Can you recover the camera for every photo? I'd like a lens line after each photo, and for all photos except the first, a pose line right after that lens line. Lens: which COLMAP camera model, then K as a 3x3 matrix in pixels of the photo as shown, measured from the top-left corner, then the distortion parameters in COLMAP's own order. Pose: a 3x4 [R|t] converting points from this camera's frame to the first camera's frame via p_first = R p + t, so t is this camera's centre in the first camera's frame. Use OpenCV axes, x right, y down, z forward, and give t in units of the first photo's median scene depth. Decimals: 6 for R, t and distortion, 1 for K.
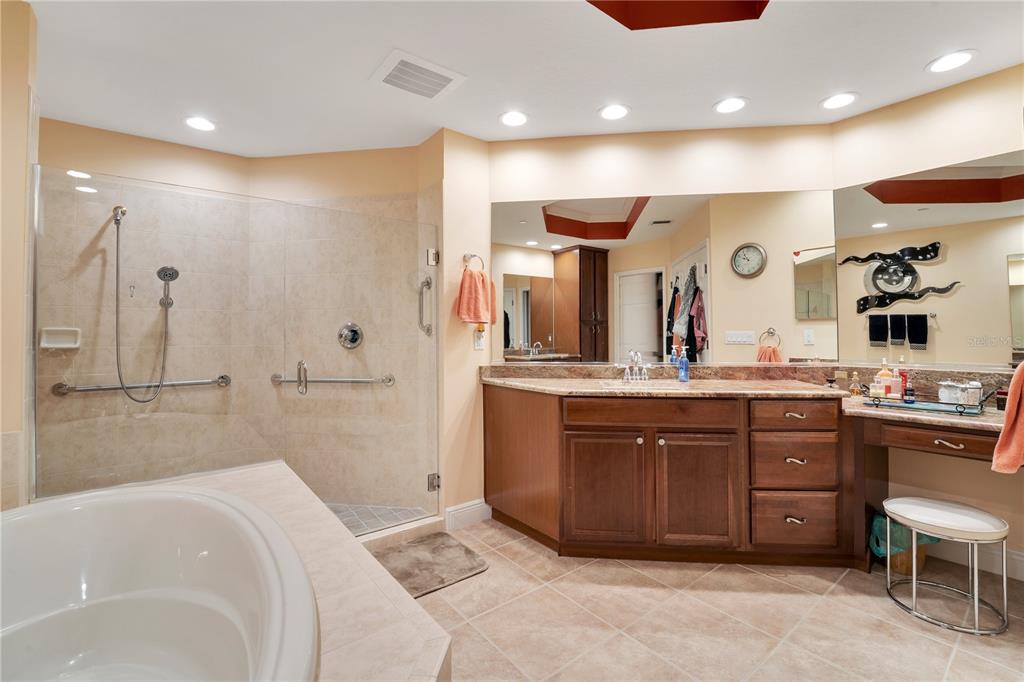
lens RADIAL K [[450.0, 0, 512.3], [0, 450.0, 324.5], [0, 0, 1]] dist [-0.036437, -0.000104]
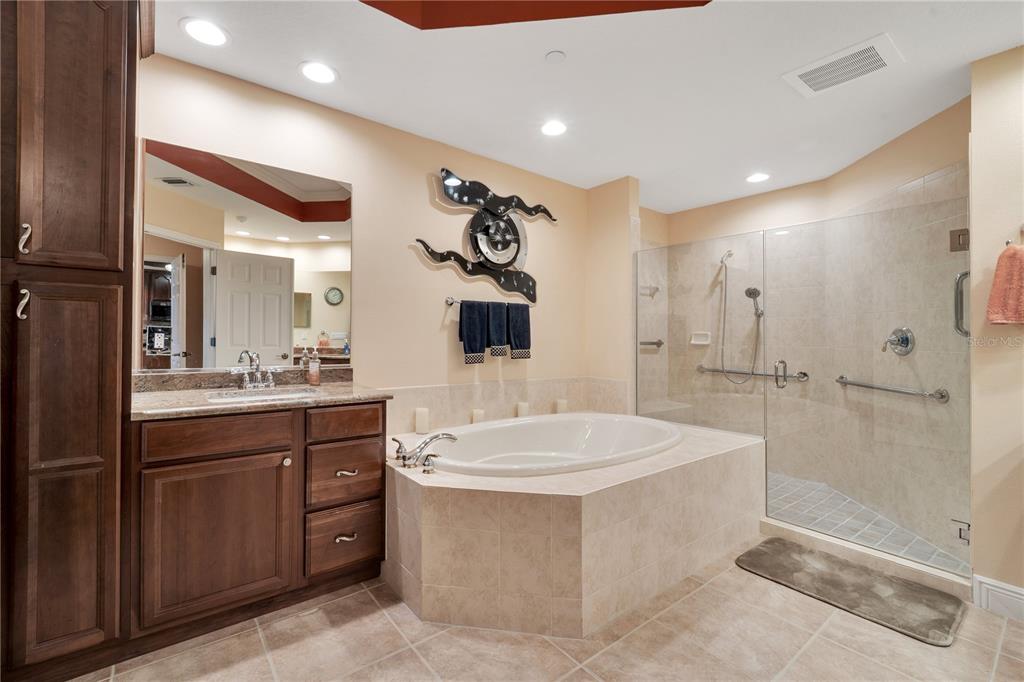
lens RADIAL K [[442.1, 0, 512.0], [0, 442.1, 341.0], [0, 0, 1]] dist [-0.000326, -0.000140]
pose [[0.011816, 0.020722, -0.999715, 0.589084], [0.008594, 0.999746, 0.020825, 0.000149], [0.999893, -0.008838, 0.011635, 0.225991]]
